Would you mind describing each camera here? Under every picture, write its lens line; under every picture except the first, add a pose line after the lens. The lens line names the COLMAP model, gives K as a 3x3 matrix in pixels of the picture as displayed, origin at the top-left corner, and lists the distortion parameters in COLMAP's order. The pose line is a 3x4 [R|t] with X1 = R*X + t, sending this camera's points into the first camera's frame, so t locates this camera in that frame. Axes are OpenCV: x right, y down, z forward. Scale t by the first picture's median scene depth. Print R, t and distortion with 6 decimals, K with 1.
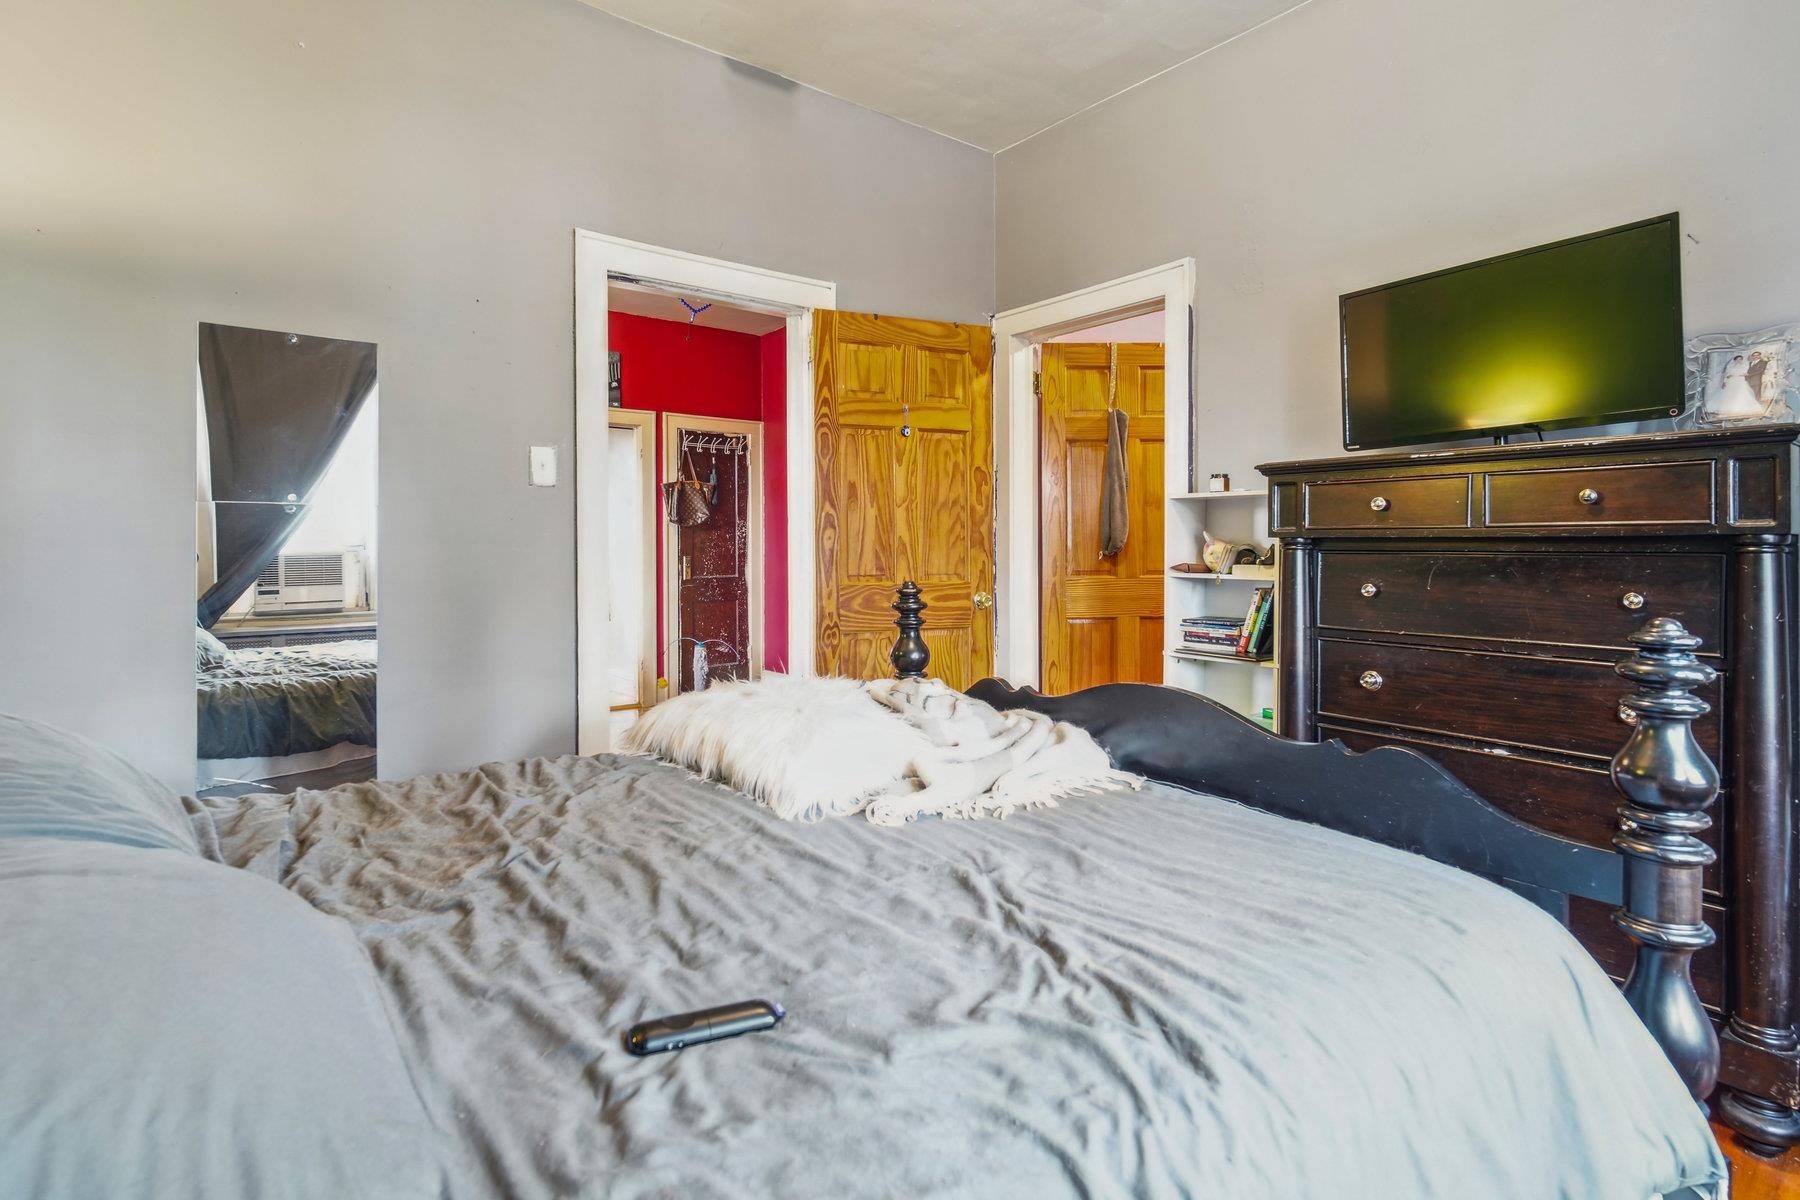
lens RADIAL K [[849.6, 0, 891.3], [0, 849.6, 578.2], [0, 0, 1]] dist [0.001166, -0.000643]
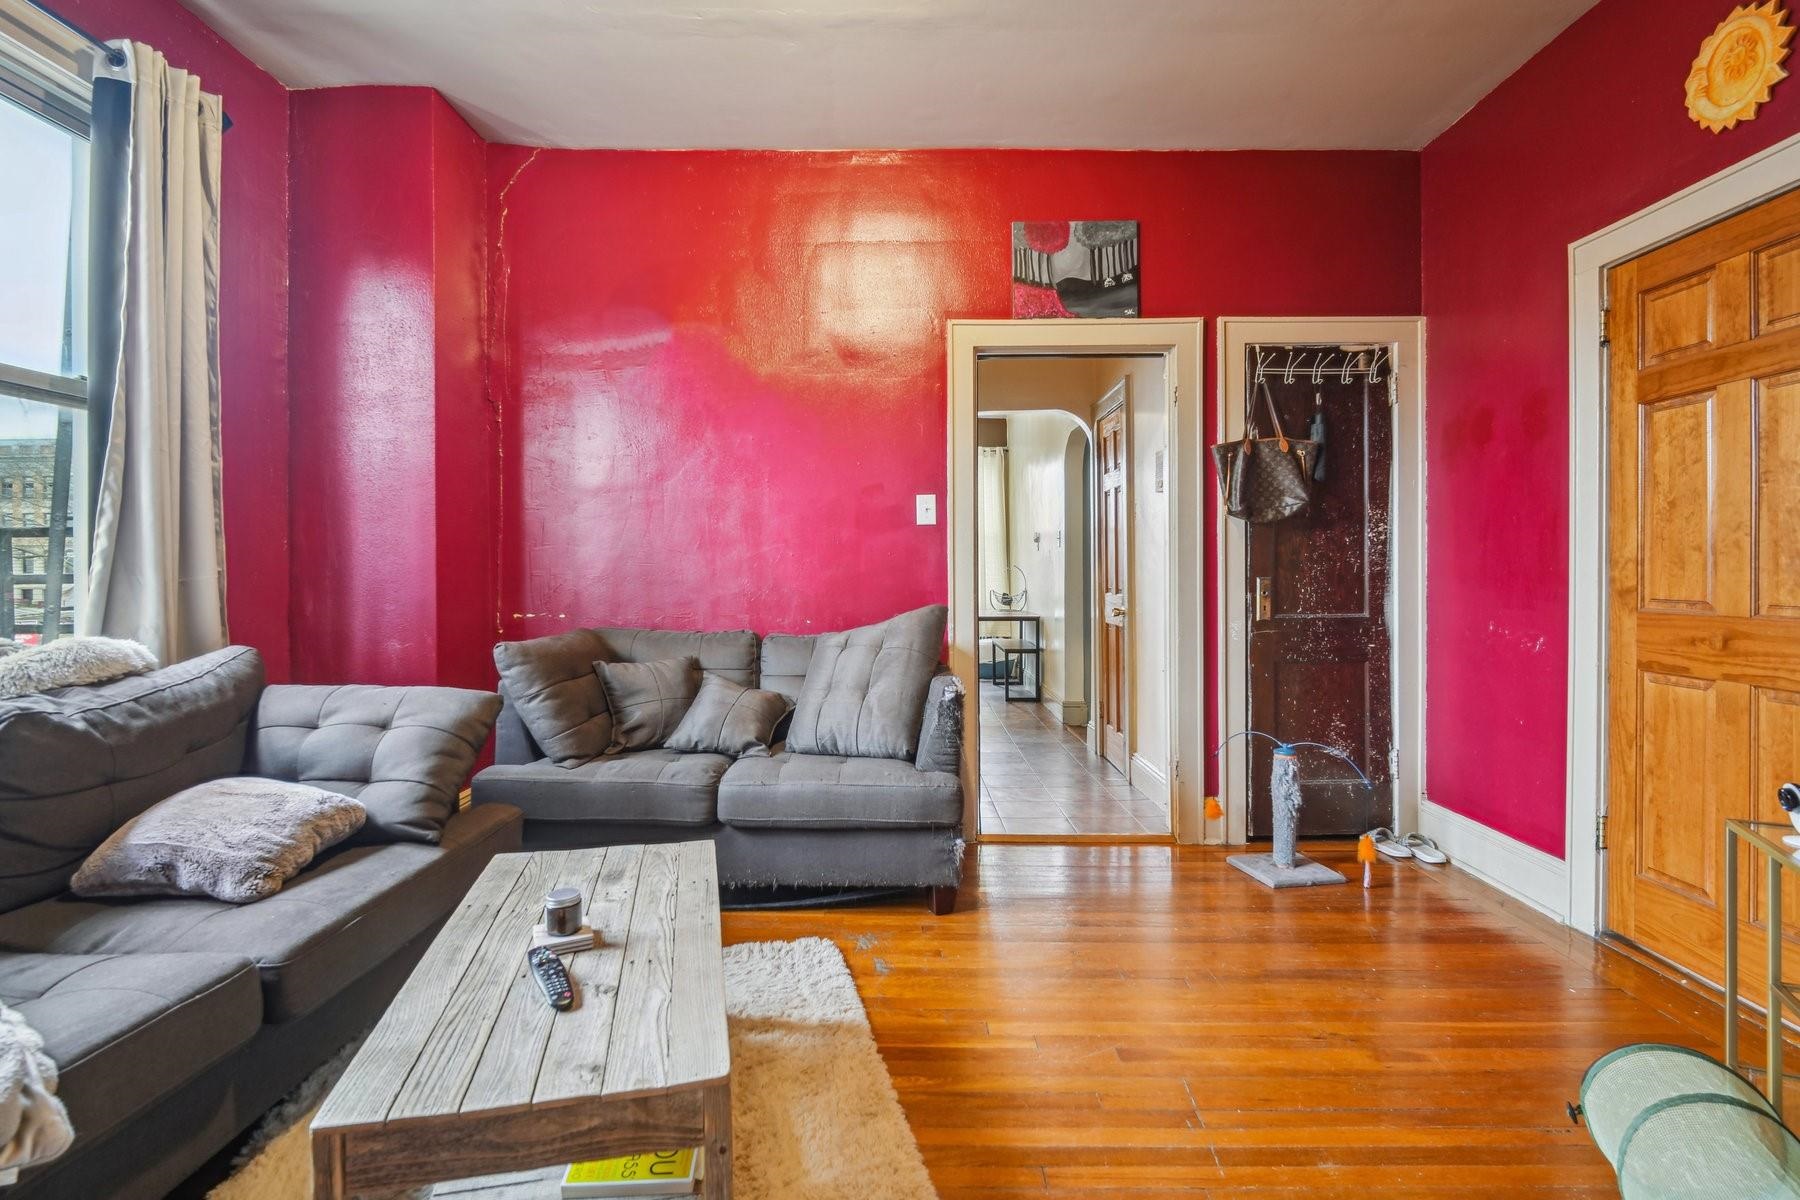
lens RADIAL K [[849.6, 0, 891.3], [0, 849.6, 578.2], [0, 0, 1]] dist [0.001166, -0.000643]
pose [[0.767217, -0.004383, -0.641372, -0.071373], [-0.021494, 0.999239, -0.032539, -0.002283], [0.641027, 0.038750, 0.766540, 0.414227]]
